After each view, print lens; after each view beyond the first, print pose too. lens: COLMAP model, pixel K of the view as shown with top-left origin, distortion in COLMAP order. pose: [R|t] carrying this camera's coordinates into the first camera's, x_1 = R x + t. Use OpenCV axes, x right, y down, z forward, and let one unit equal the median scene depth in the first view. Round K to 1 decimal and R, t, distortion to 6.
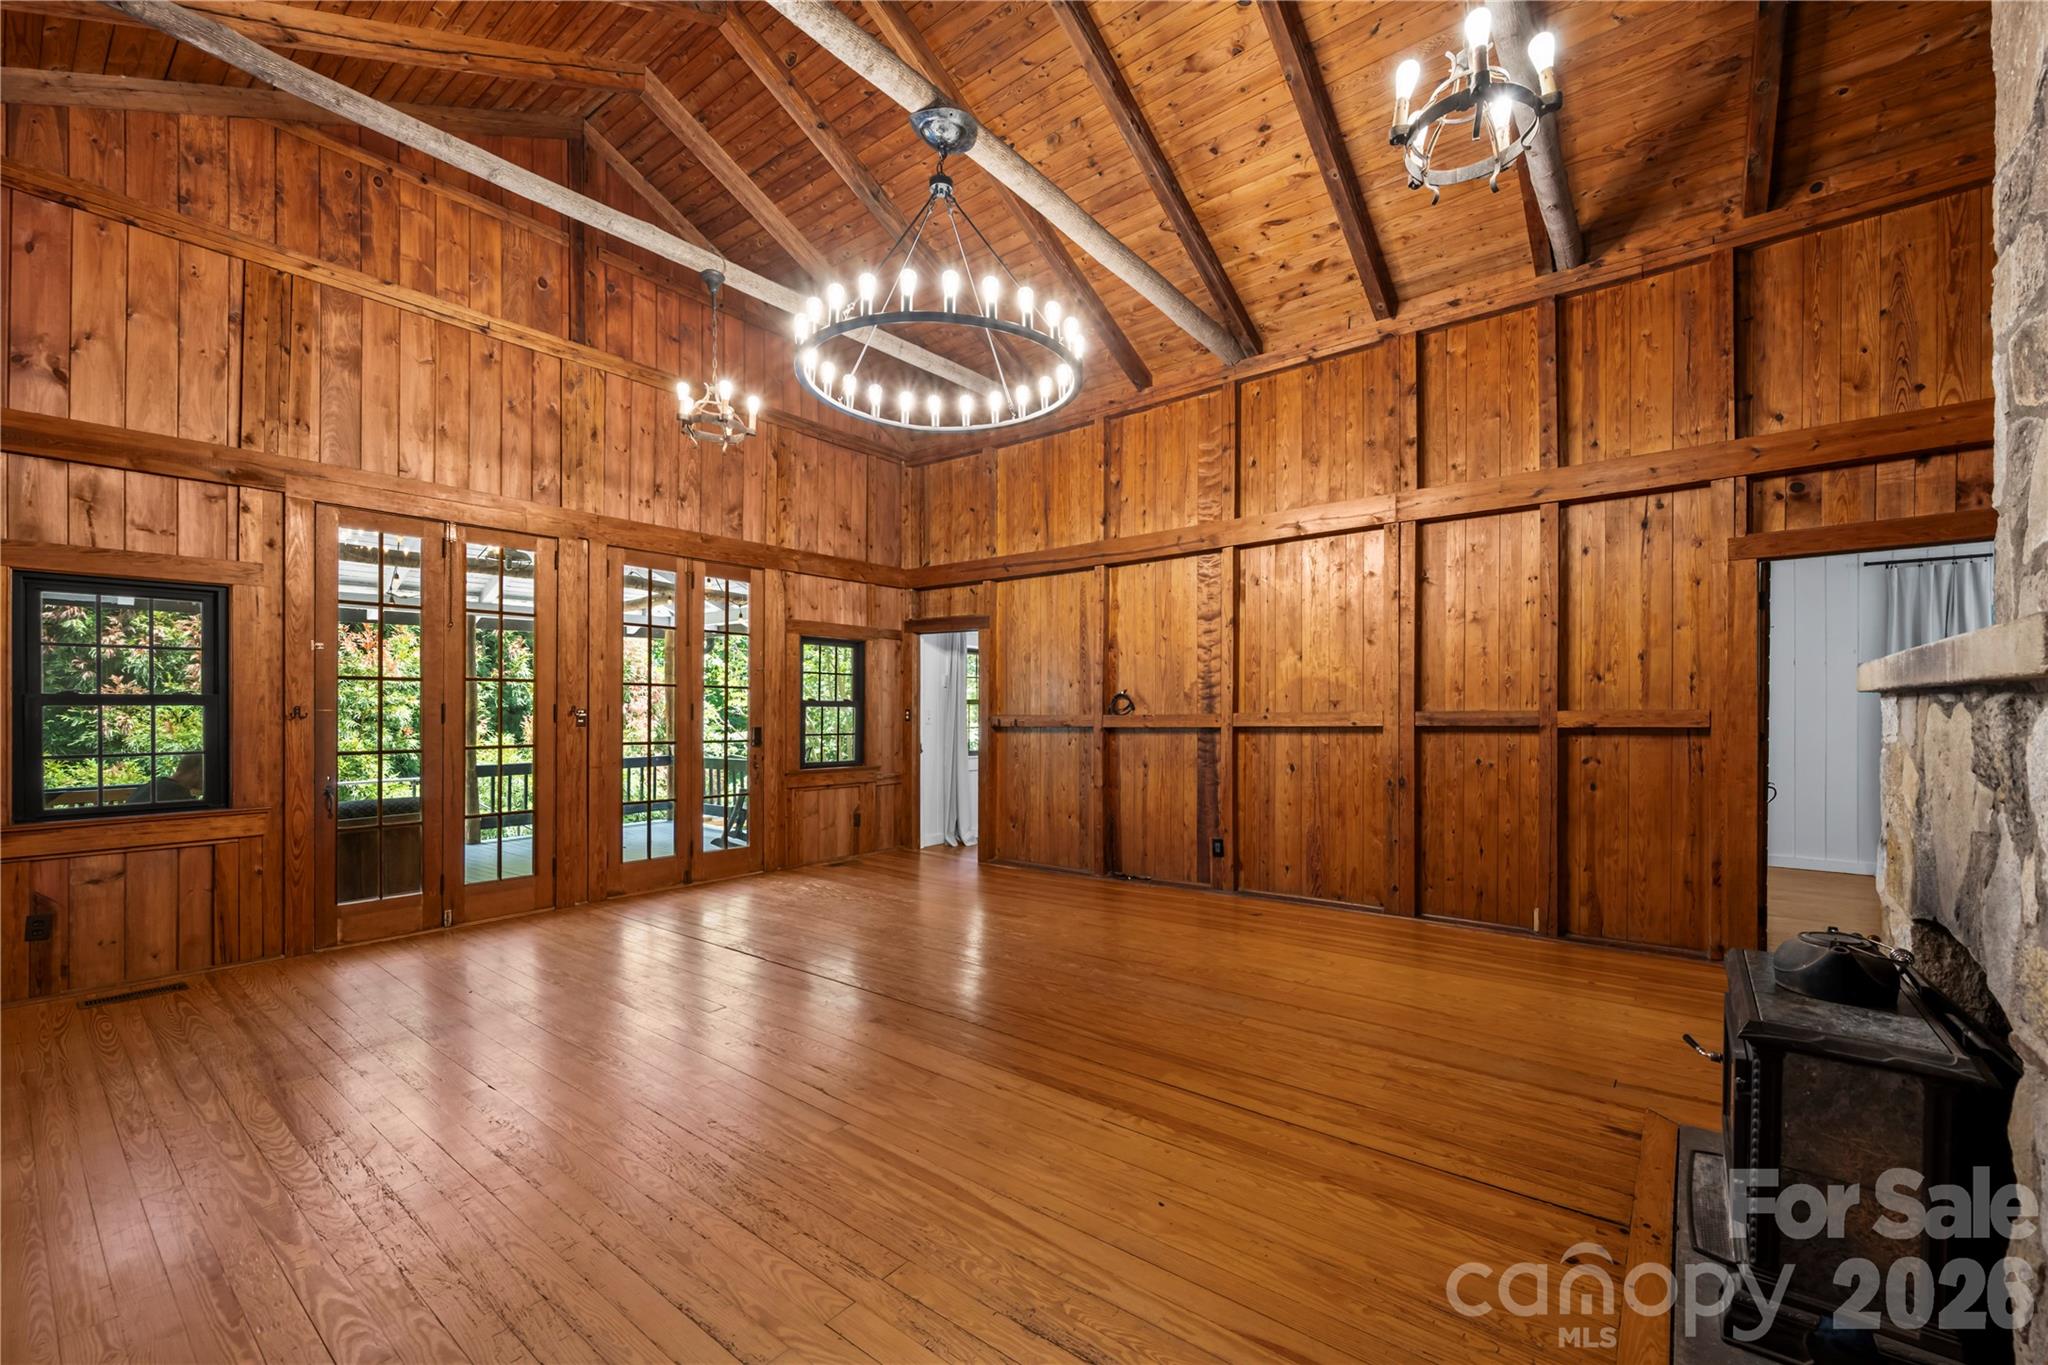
lens RADIAL K [[828.9, 0, 1041.8], [0, 828.9, 710.4], [0, 0, 1]] dist [-0.002052, -0.000112]
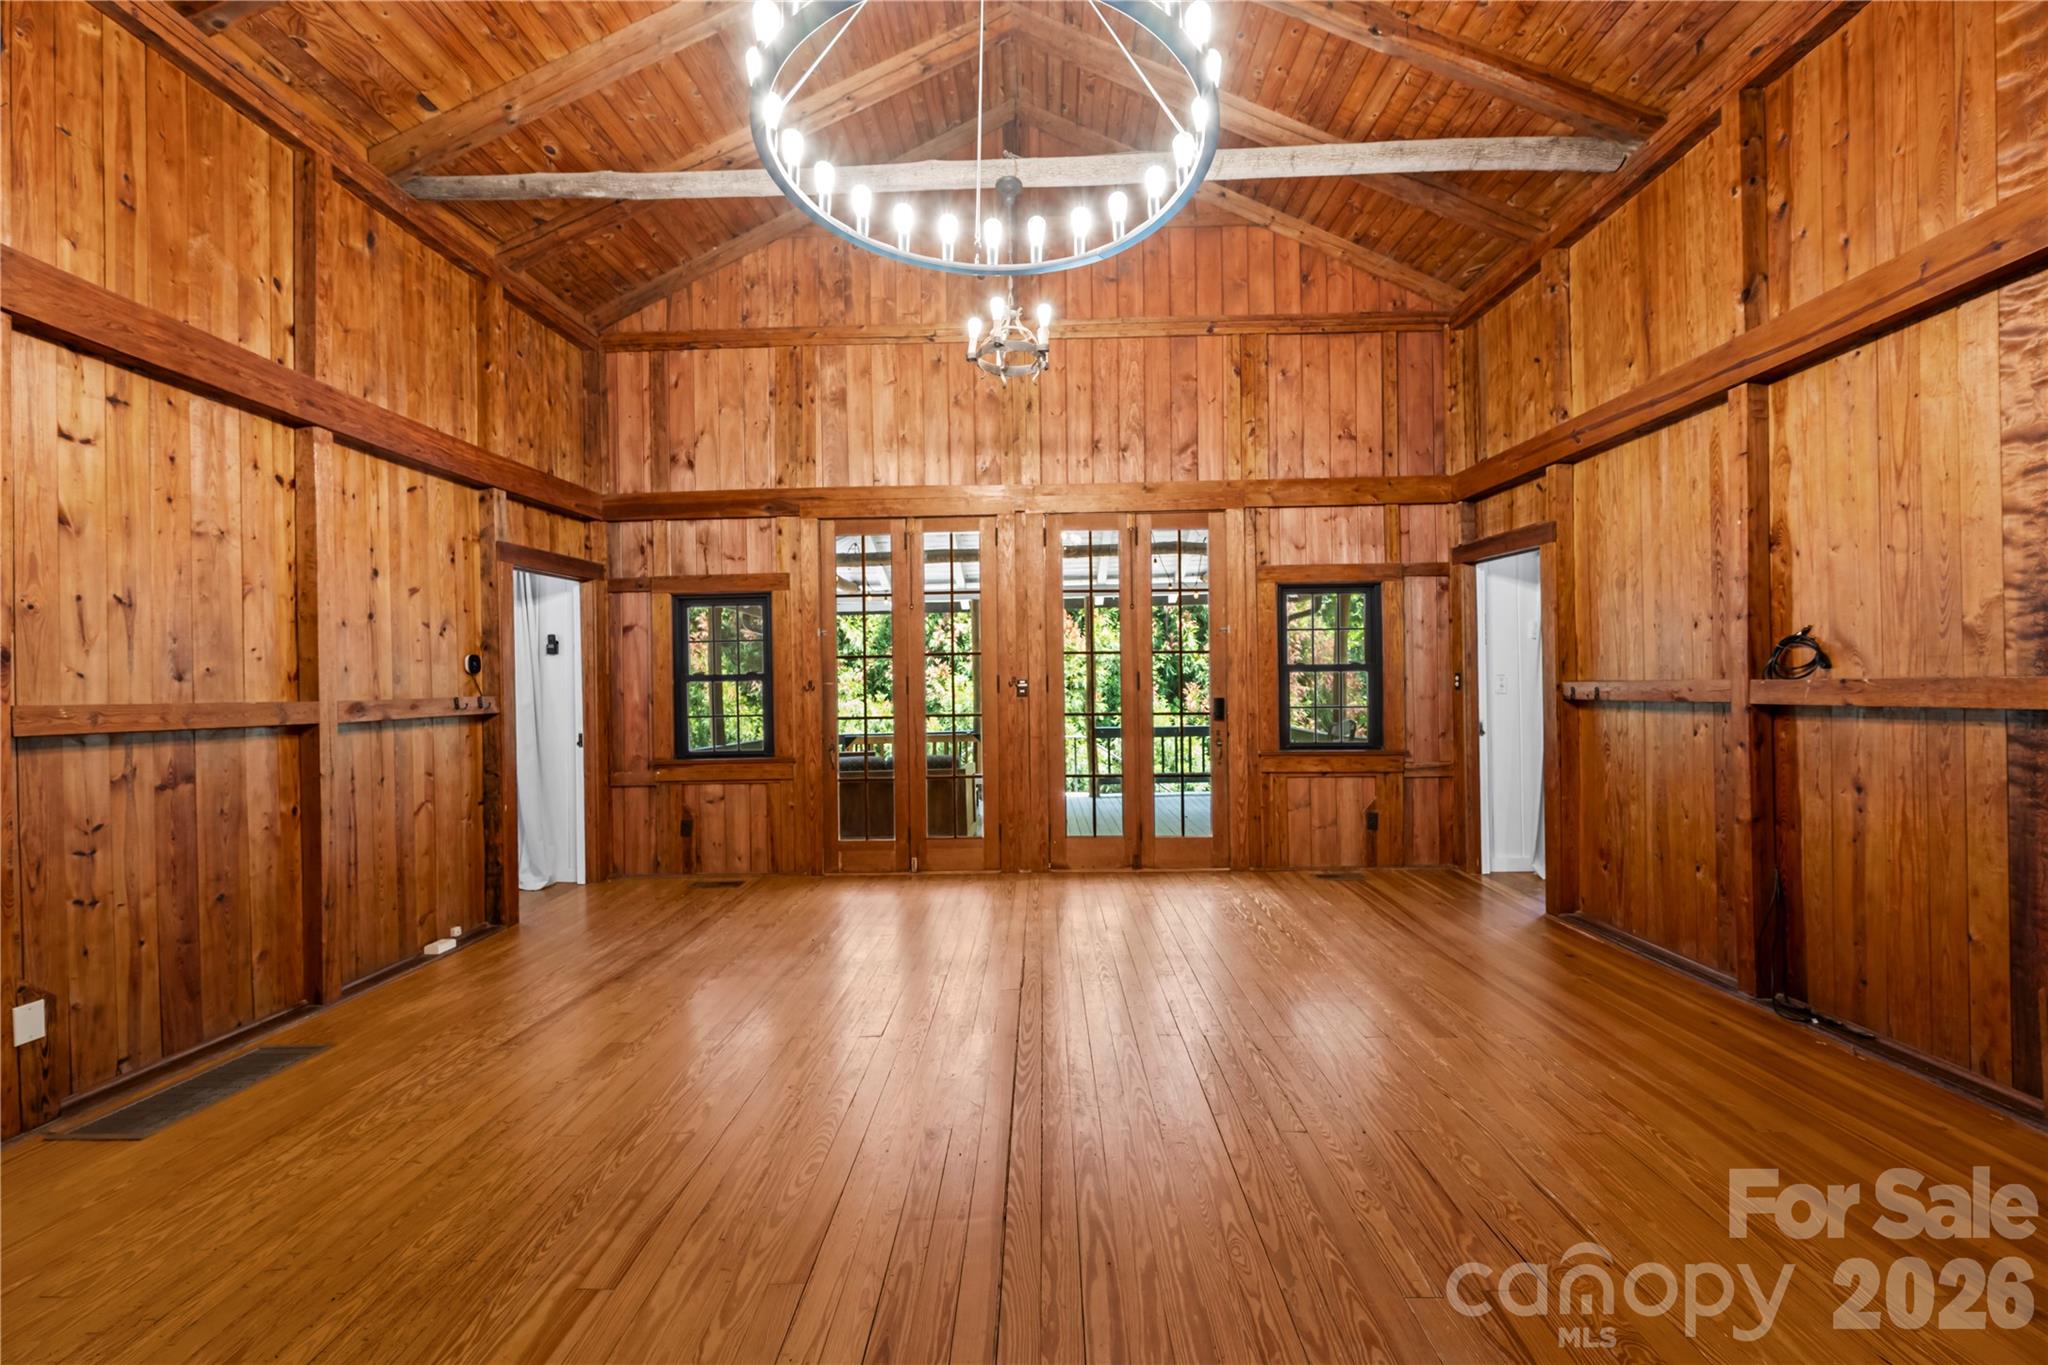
lens RADIAL K [[810.1, 0, 1021.8], [0, 810.1, 677.7], [0, 0, 1]] dist [-0.000226, -0.000098]
pose [[0.595583, -0.011236, -0.803215, 0.206268], [0.014703, 0.999887, -0.003084, -0.000765], [0.803159, -0.009973, 0.595681, 0.349831]]
